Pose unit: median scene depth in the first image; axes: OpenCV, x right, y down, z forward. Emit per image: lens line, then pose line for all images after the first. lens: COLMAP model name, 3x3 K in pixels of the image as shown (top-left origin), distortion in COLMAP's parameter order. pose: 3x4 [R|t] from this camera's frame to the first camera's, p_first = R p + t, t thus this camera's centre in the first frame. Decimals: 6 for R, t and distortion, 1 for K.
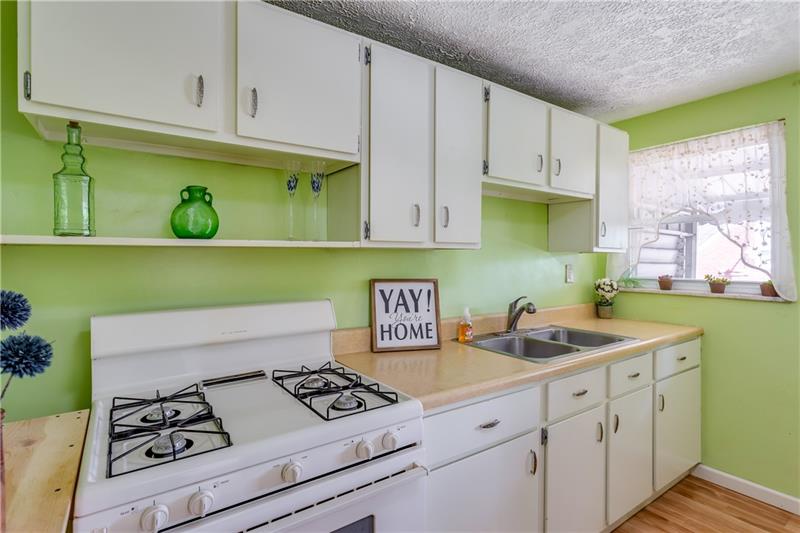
lens RADIAL K [[407.1, 0, 400.0], [0, 407.1, 266.5], [0, 0, 1]] dist [0.000448, 0.000242]
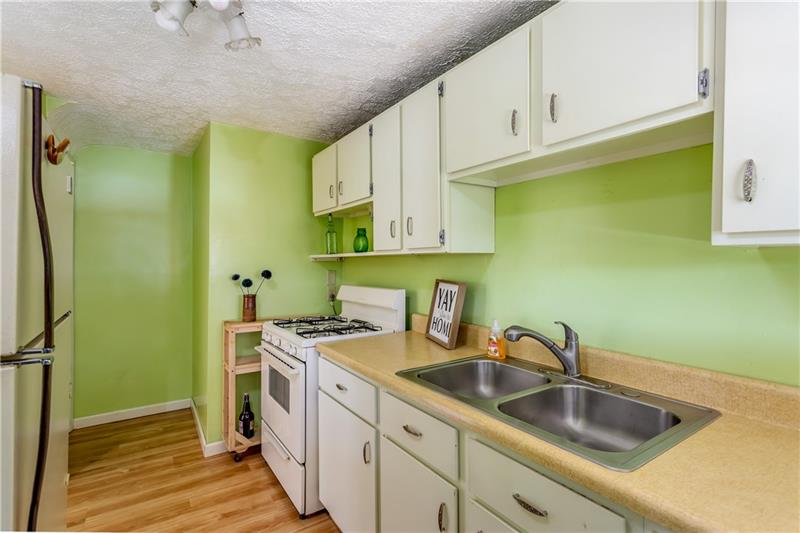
lens RADIAL K [[407.1, 0, 400.0], [0, 407.1, 266.5], [0, 0, 1]] dist [0.000448, 0.000242]
pose [[-0.044329, 0.013534, -0.998925, 1.309797], [-0.015841, 0.999773, 0.014249, -0.024889], [0.998891, 0.016456, -0.044104, 1.062311]]
